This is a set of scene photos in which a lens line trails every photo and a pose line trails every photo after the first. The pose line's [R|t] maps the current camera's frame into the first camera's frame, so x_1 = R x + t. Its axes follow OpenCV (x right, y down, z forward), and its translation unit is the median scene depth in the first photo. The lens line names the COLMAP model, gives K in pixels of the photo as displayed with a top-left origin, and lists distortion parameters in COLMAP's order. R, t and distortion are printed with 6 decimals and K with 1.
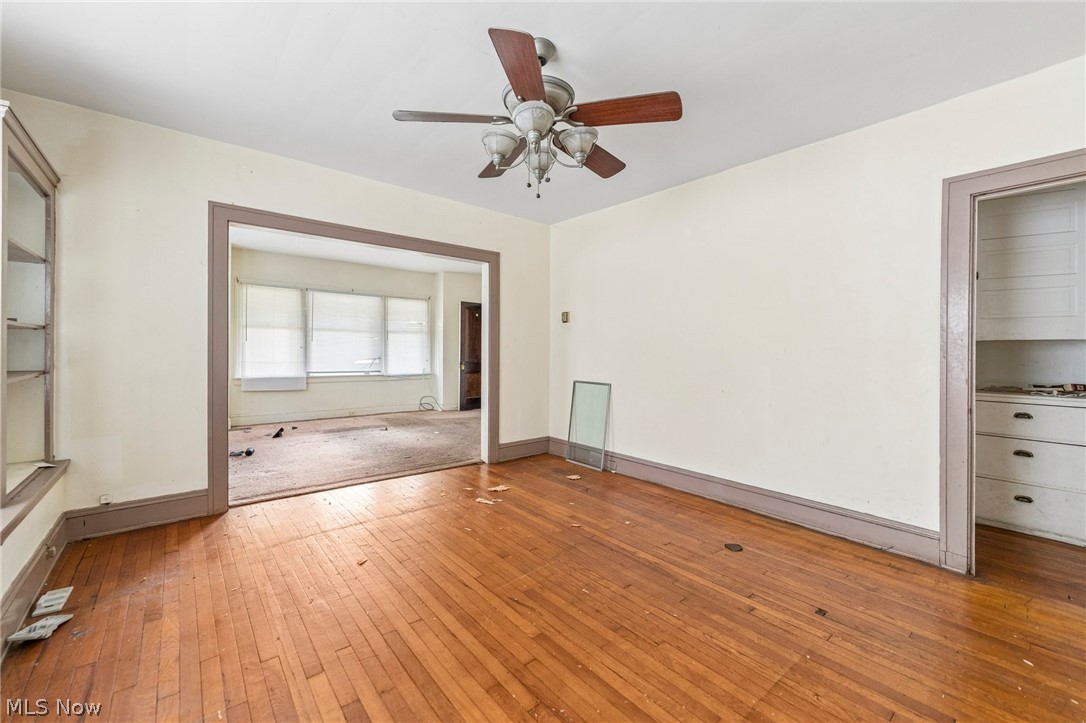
lens RADIAL K [[443.1, 0, 535.4], [0, 443.1, 352.2], [0, 0, 1]] dist [0.002838, -0.000111]
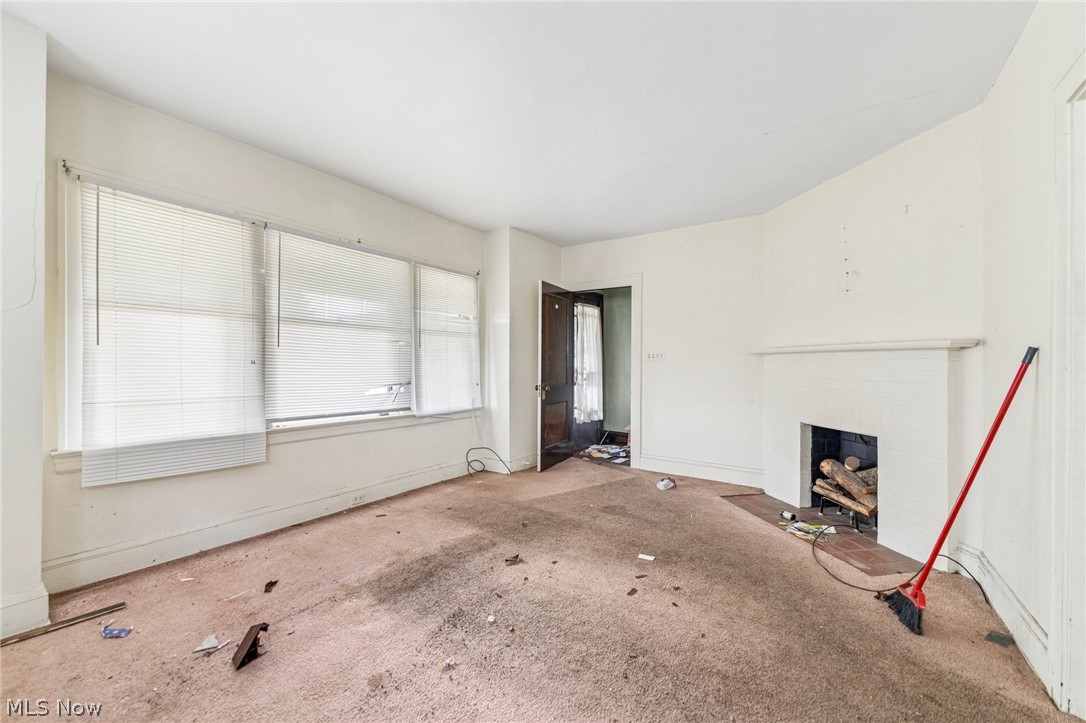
lens RADIAL K [[443.1, 0, 544.8], [0, 443.1, 367.9], [0, 0, 1]] dist [0.002838, -0.000111]
pose [[0.952093, -0.006895, 0.305729, -0.422023], [0.004790, 0.999959, 0.007635, -0.007749], [-0.305770, -0.005805, 0.952088, 0.554814]]
